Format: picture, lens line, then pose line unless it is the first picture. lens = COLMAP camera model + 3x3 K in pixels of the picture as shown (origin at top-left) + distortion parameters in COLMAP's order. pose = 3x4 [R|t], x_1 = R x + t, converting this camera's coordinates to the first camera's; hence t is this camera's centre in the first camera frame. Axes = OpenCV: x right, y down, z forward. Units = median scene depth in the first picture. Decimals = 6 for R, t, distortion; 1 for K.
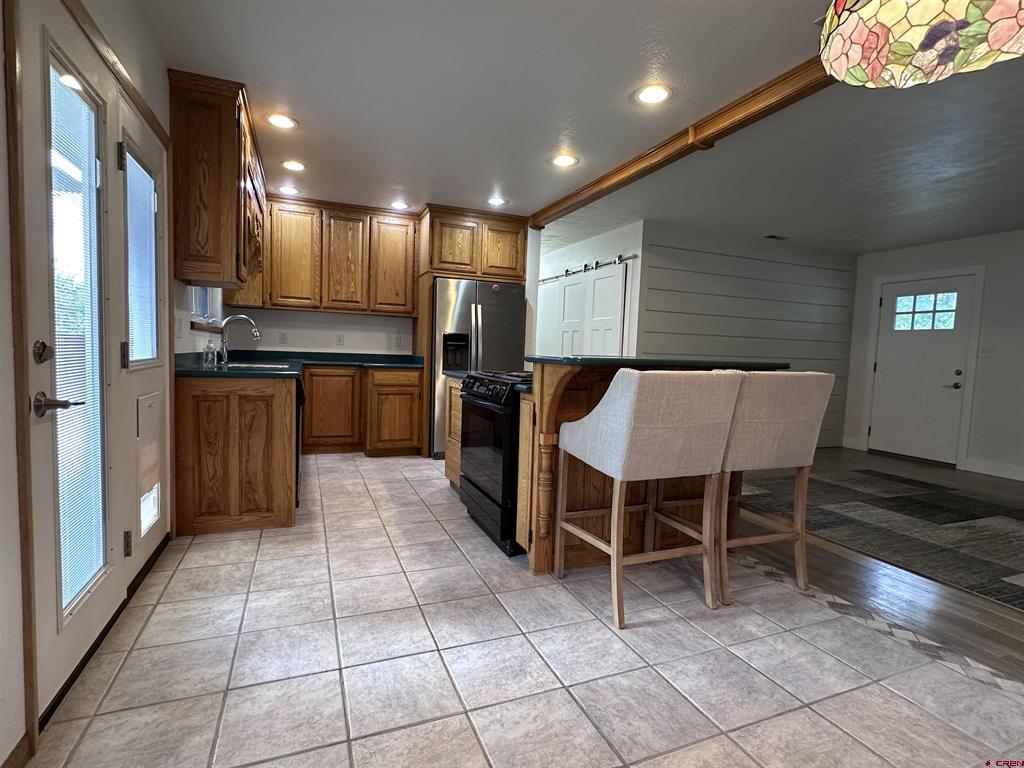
lens RADIAL K [[509.5, 0, 512.1], [0, 509.5, 385.6], [0, 0, 1]] dist [0.001566, 0.001098]
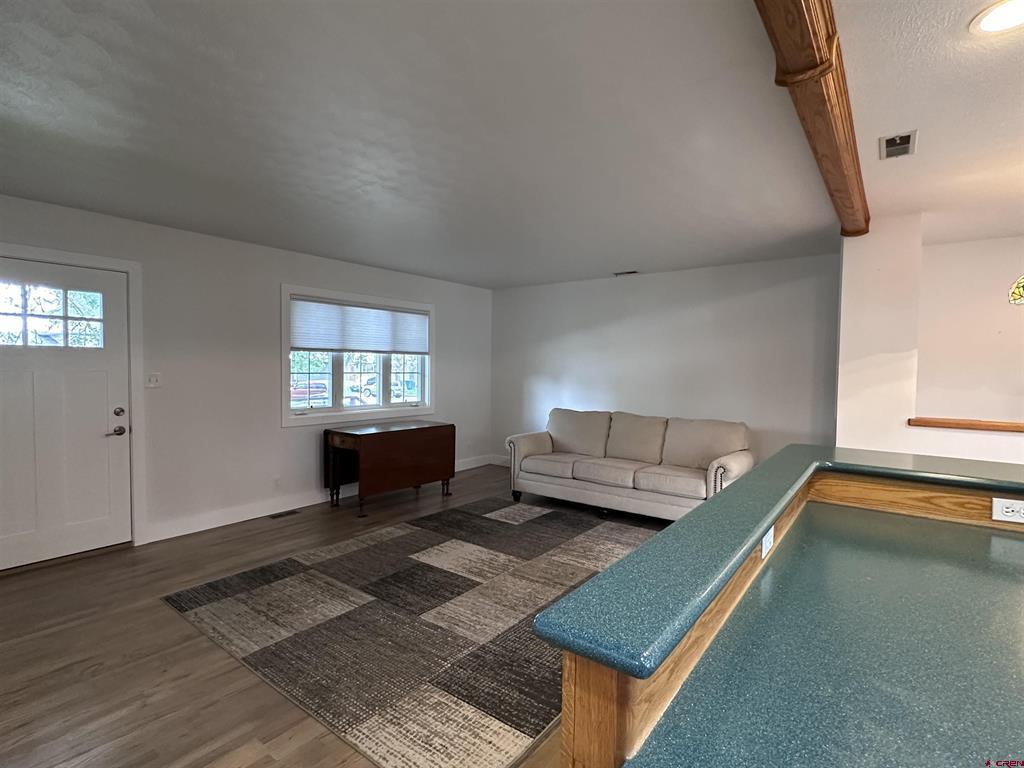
lens RADIAL K [[509.5, 0, 511.1], [0, 509.5, 387.2], [0, 0, 1]] dist [0.001566, 0.001098]
pose [[-0.505106, -0.071303, 0.860107, 0.018249], [0.024157, 0.995023, 0.096674, -0.111010], [-0.862719, 0.069608, -0.500869, 0.876476]]
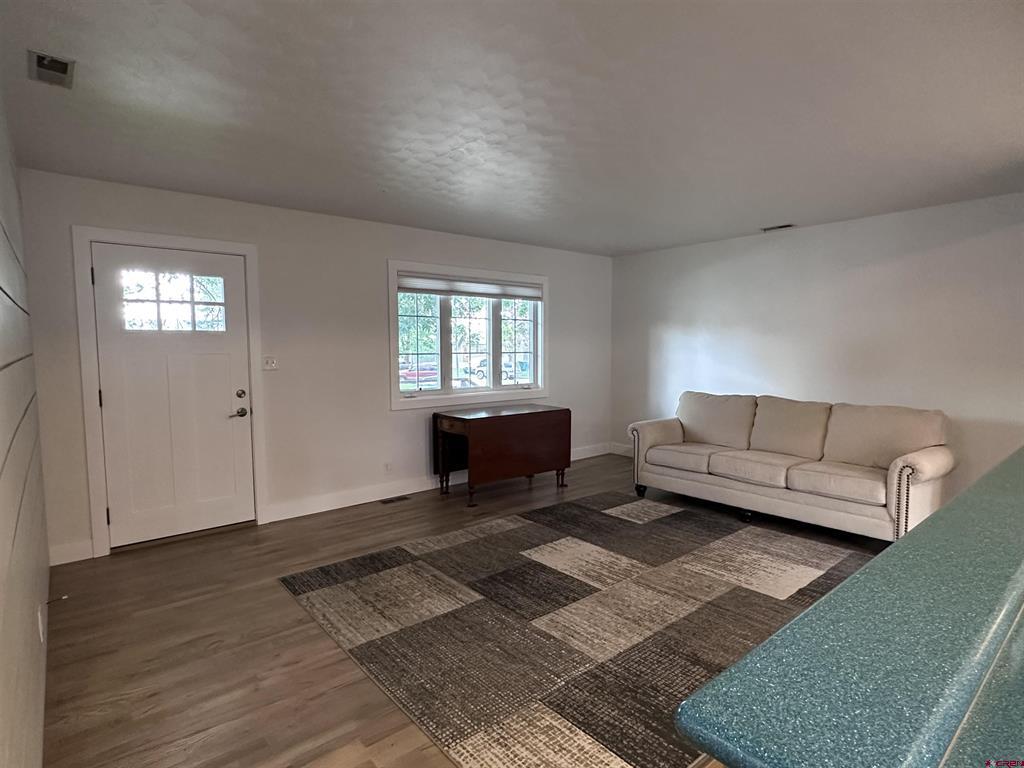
lens RADIAL K [[547.7, 0, 512.3], [0, 547.7, 388.4], [0, 0, 1]] dist [0.000758, -0.000025]
pose [[-0.307883, -0.103381, 0.945791, 0.047148], [0.050711, 0.990883, 0.124818, -0.106686], [-0.950072, 0.086391, -0.299834, 0.861324]]
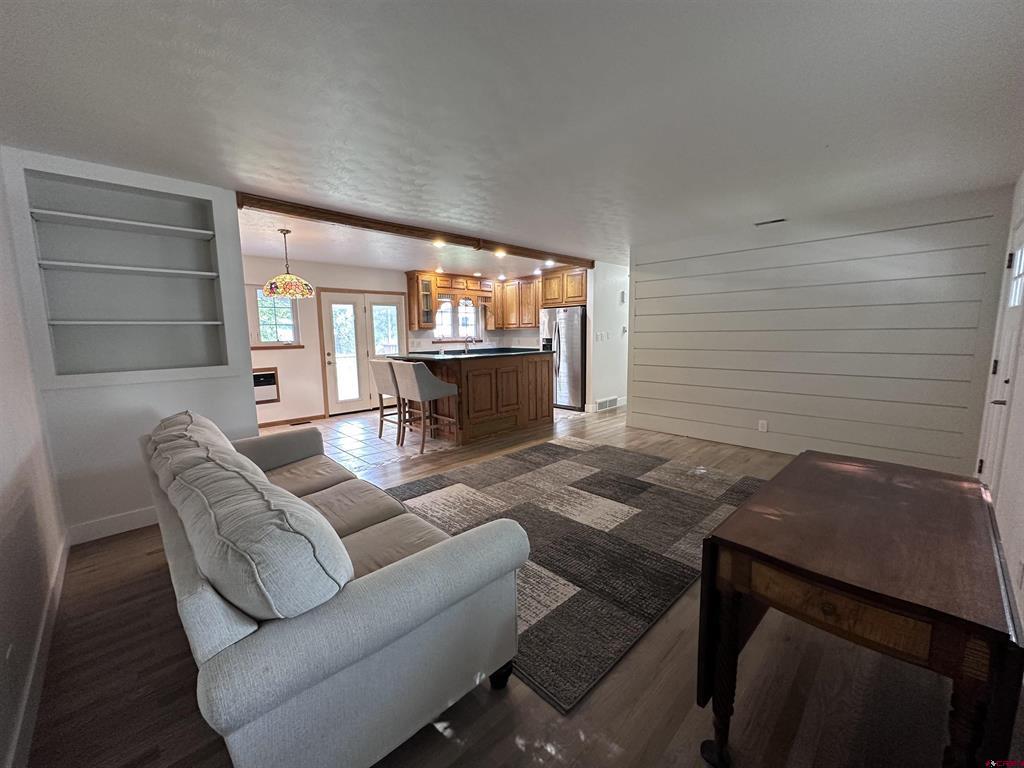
lens RADIAL K [[407.6, 0, 506.4], [0, 407.6, 383.8], [0, 0, 1]] dist [-0.000263, -0.000034]
pose [[0.362834, 0.083834, -0.928075, 1.082692], [-0.031180, 0.996480, 0.077823, -0.039097], [0.931332, 0.000701, 0.364171, 0.296561]]
